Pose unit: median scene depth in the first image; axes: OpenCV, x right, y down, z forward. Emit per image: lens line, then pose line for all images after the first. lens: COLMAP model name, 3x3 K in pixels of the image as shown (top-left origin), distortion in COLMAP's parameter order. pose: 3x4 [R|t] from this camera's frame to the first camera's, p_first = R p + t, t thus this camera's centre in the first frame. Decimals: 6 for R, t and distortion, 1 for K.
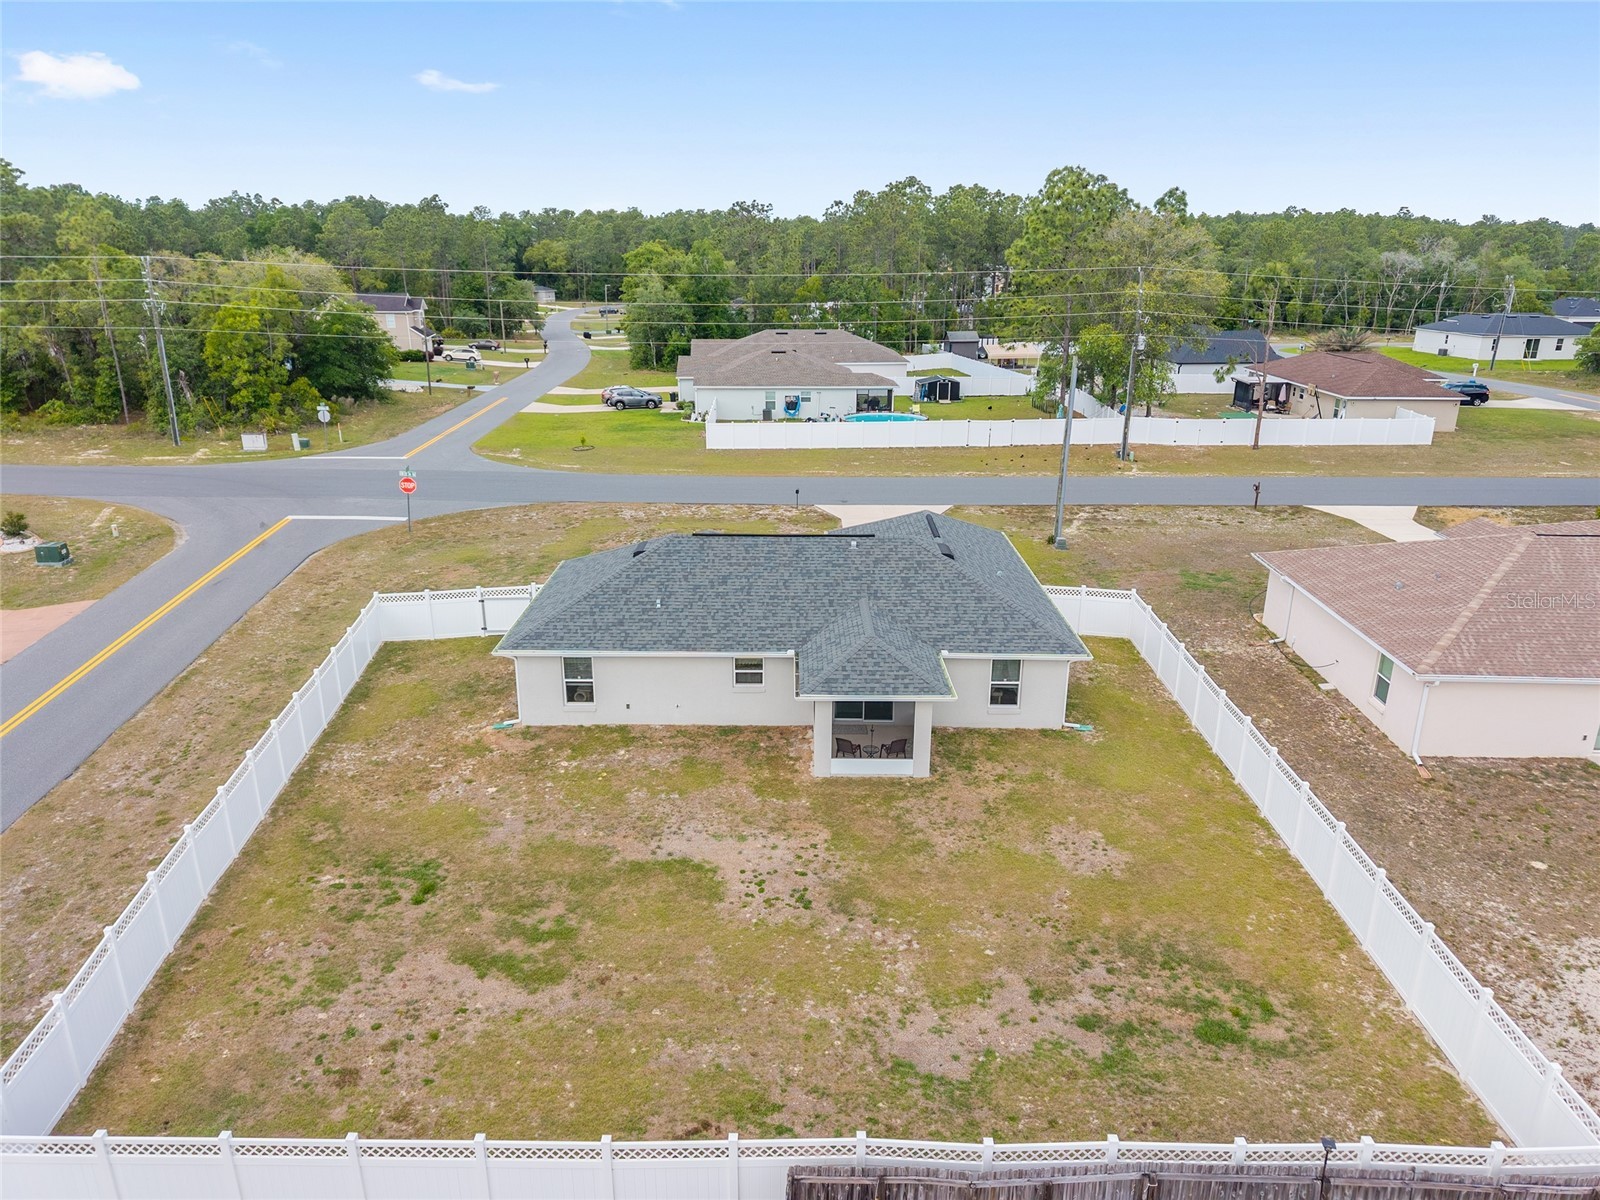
lens RADIAL K [[1070.0, 0, 788.1], [0, 1070.0, 595.4], [0, 0, 1]] dist [0.037181, -0.038283]
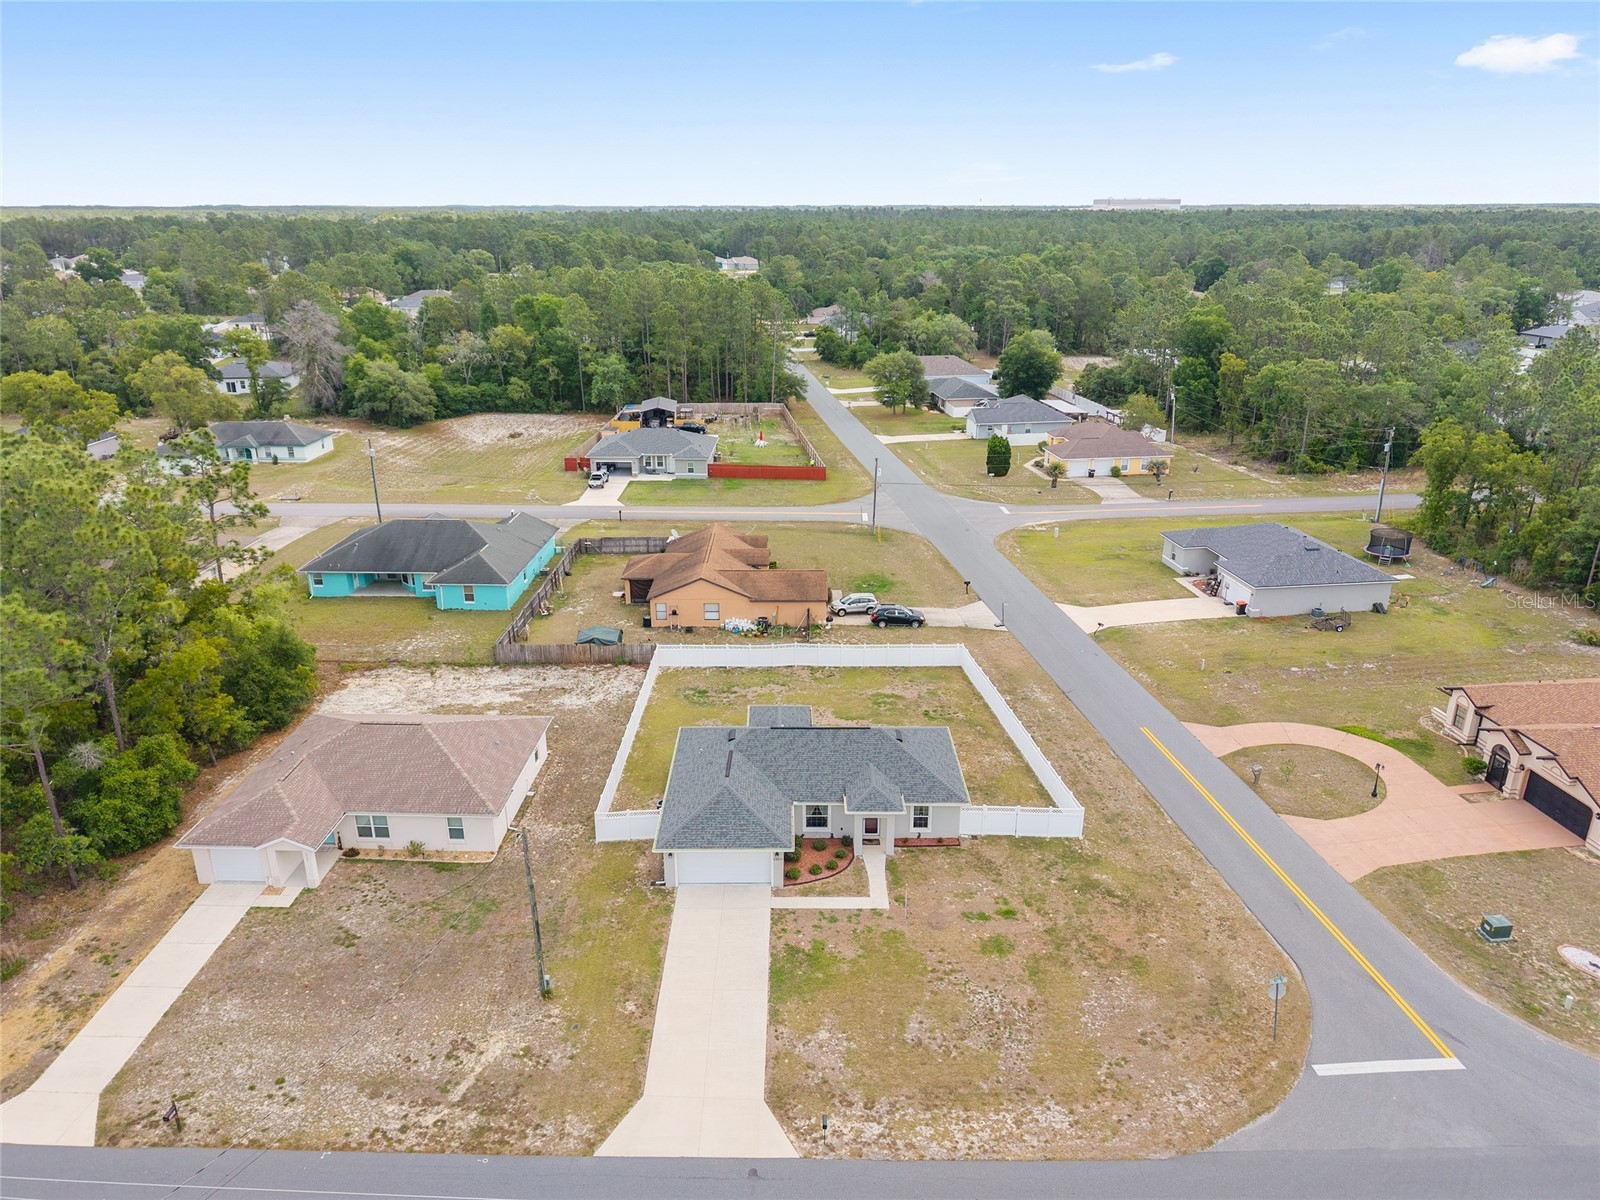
lens RADIAL K [[1070.0, 0, 795.7], [0, 1070.0, 612.2], [0, 0, 1]] dist [0.037181, -0.038283]
pose [[-0.999944, 0.002101, -0.010366, 0.065833], [-0.004867, 0.778740, 0.627328, -1.520350], [0.009391, 0.627343, -0.778686, 2.569801]]
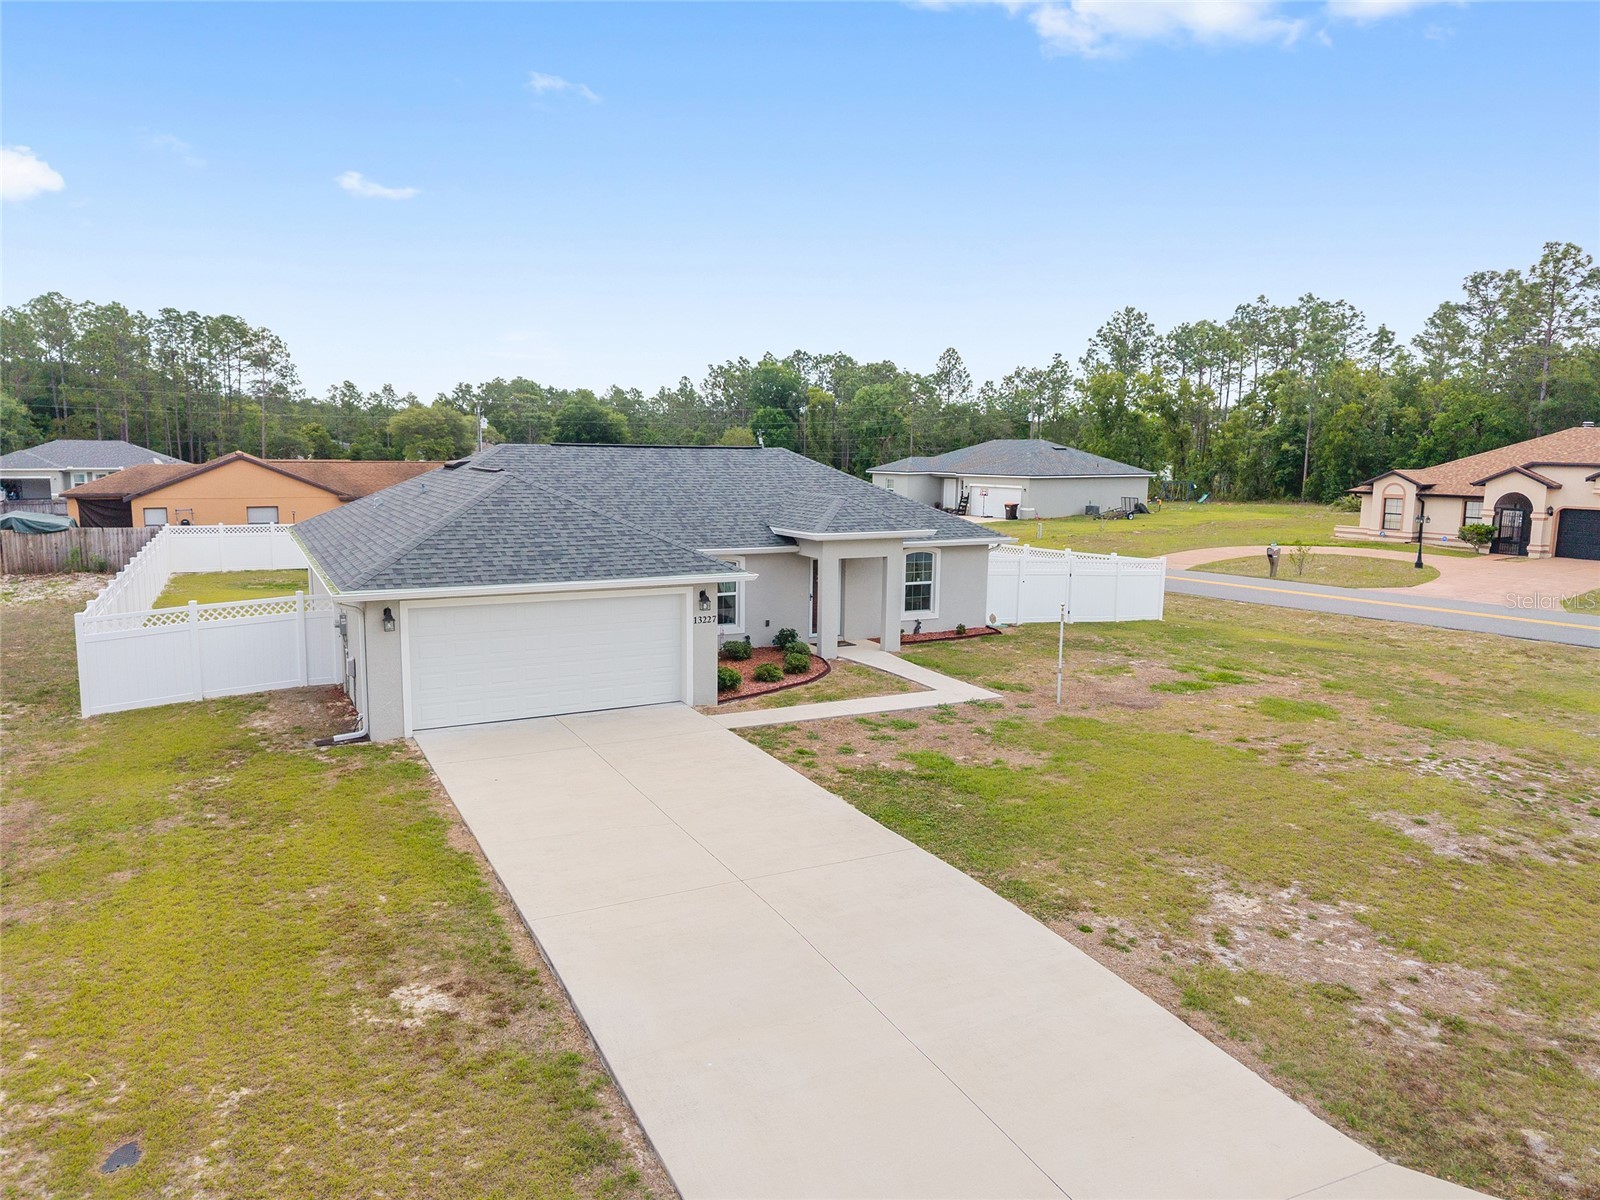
lens RADIAL K [[1070.0, 0, 789.9], [0, 1070.0, 622.8], [0, 0, 1]] dist [0.037181, -0.038283]
pose [[-0.884922, 0.064607, -0.461236, 0.334661], [-0.158692, 0.889244, 0.429024, -0.340338], [0.437869, 0.452847, -0.776659, 1.951657]]
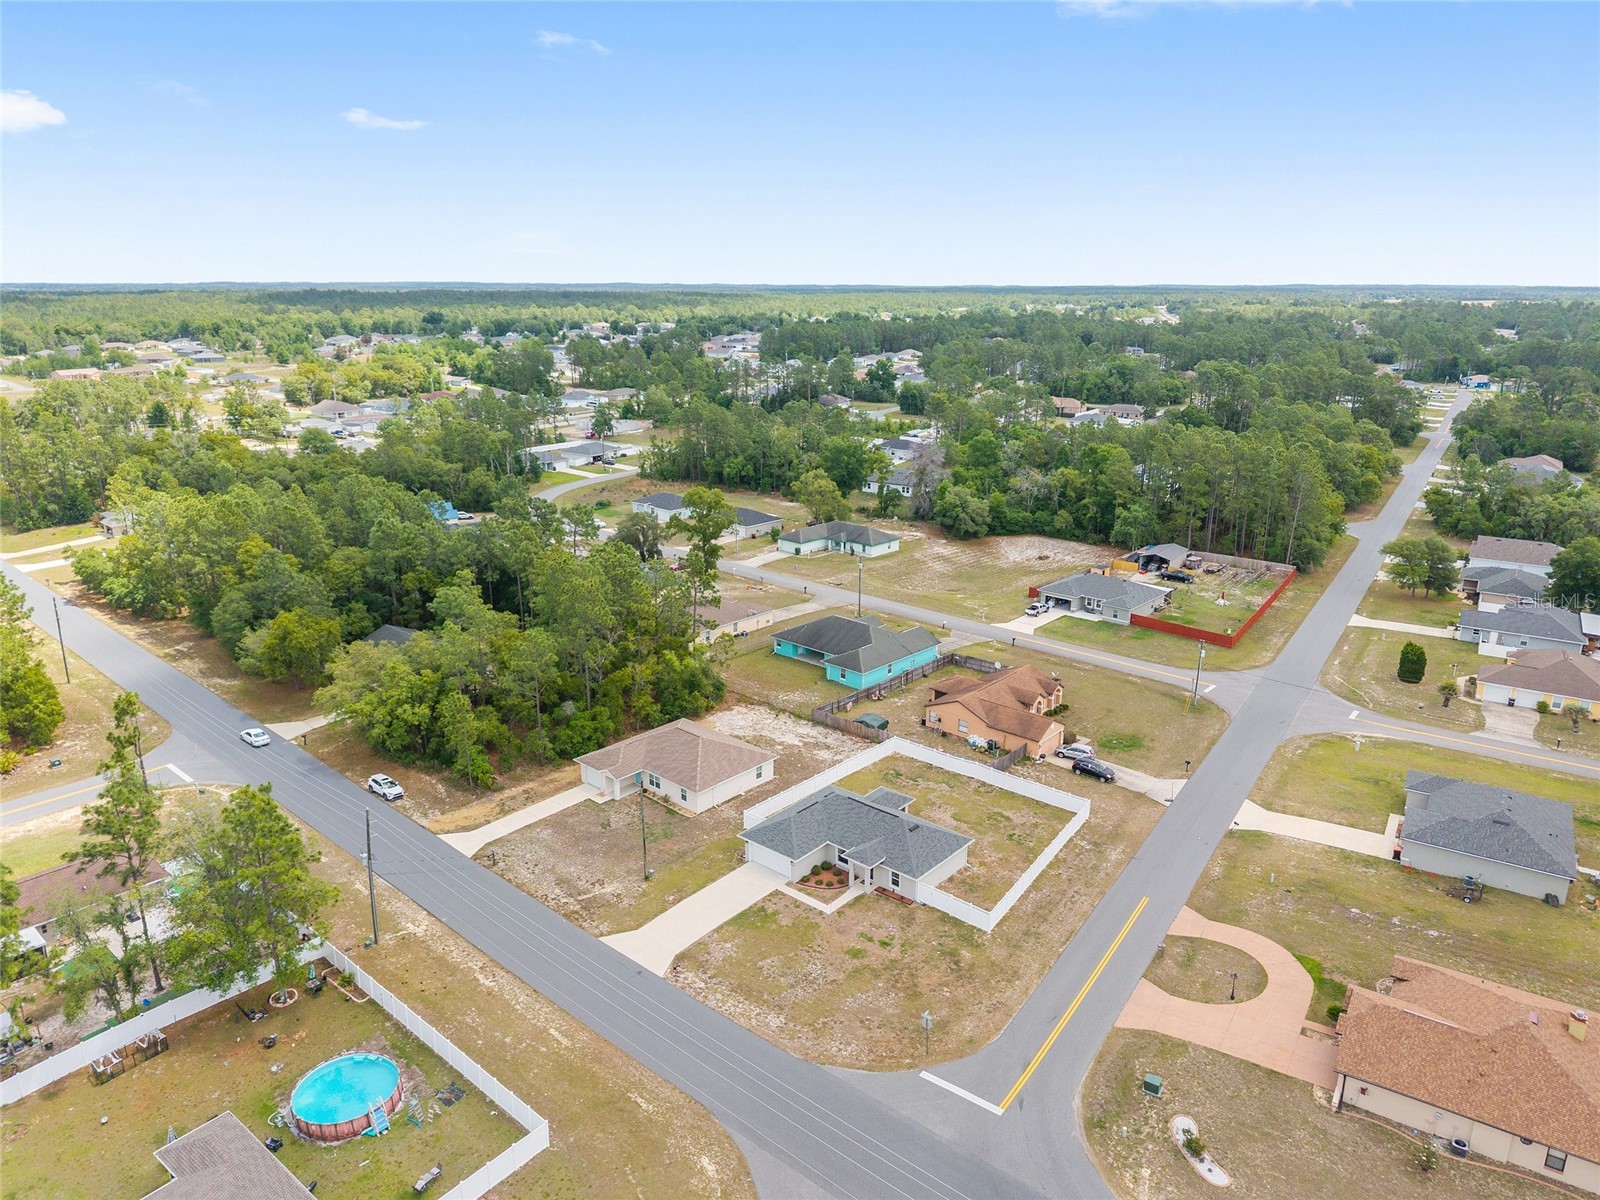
lens RADIAL K [[1070.0, 0, 803.1], [0, 1070.0, 603.9], [0, 0, 1]] dist [0.037181, -0.038283]
pose [[-0.769414, -0.189416, 0.610019, -1.708374], [0.191092, 0.843022, 0.502789, -2.262805], [-0.609496, 0.503423, -0.612437, 2.930667]]
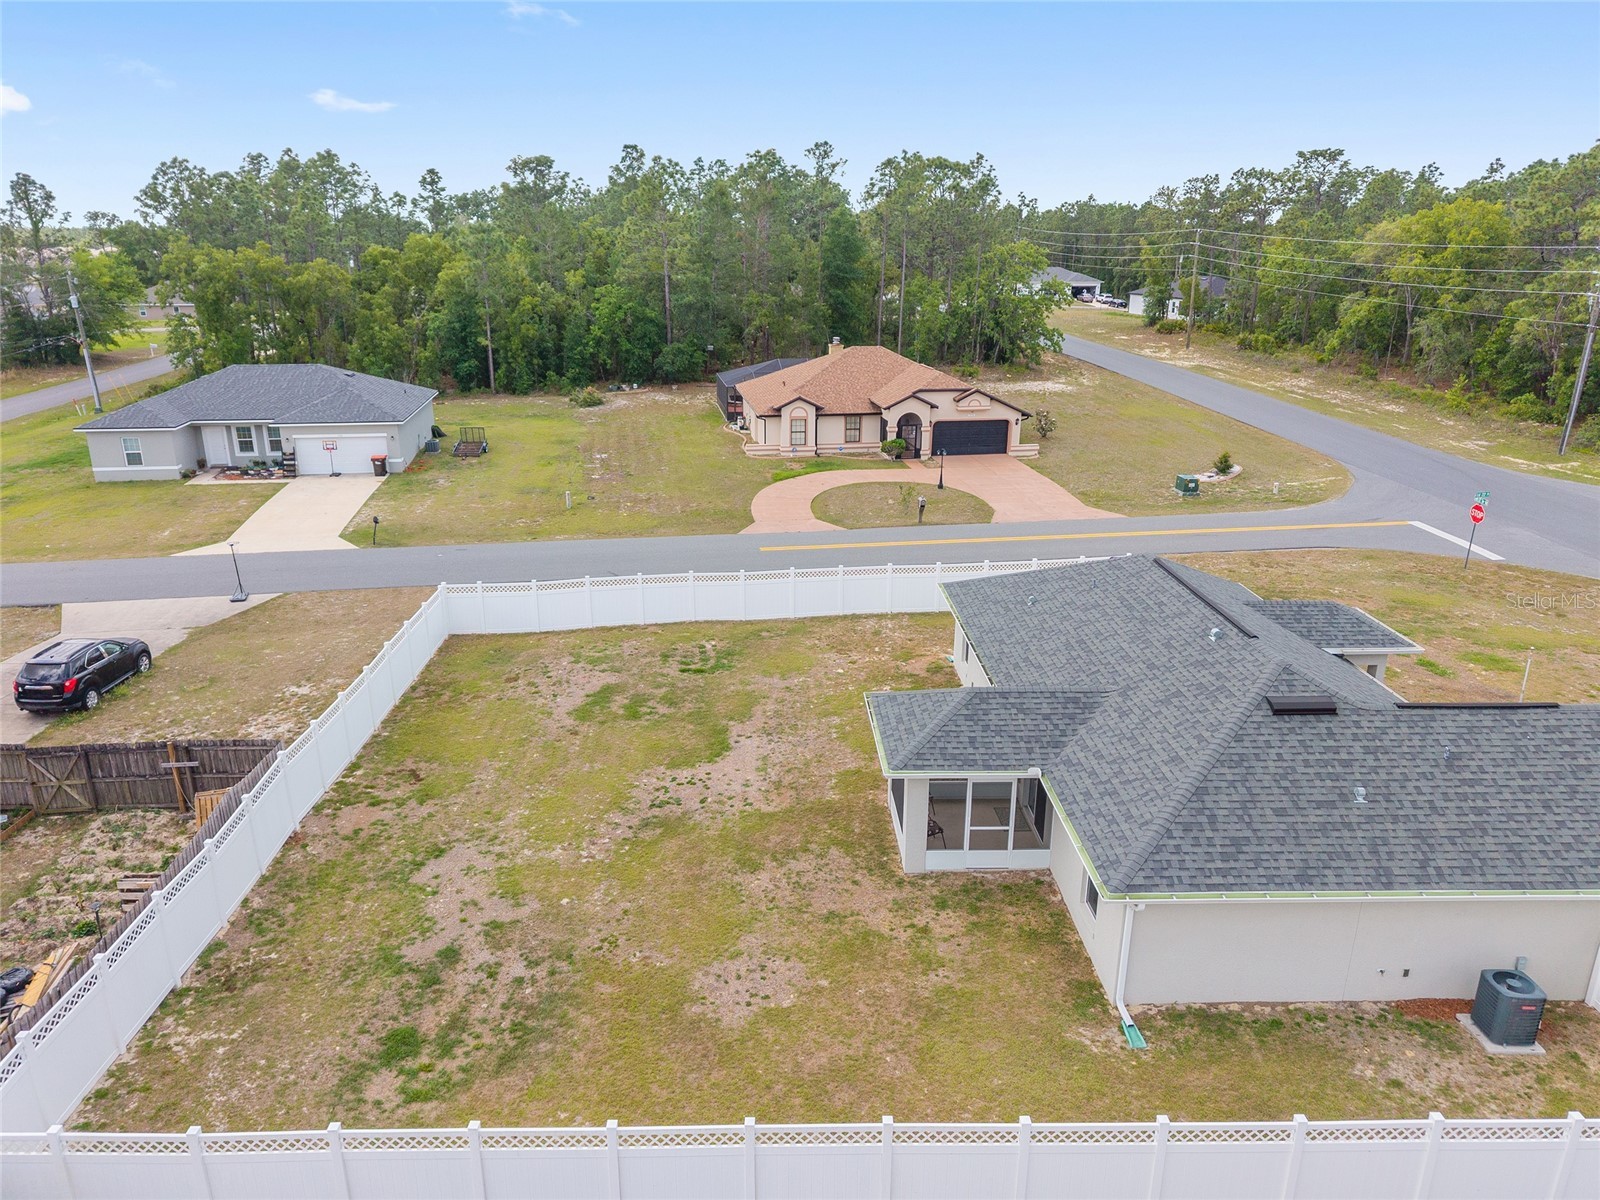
lens RADIAL K [[1070.0, 0, 785.4], [0, 1070.0, 608.3], [0, 0, 1]] dist [0.037181, -0.038283]
pose [[0.033560, 0.318822, -0.947220, 0.759179], [-0.317790, 0.901971, 0.292332, -0.192128], [0.947567, 0.291206, 0.131589, 0.714242]]
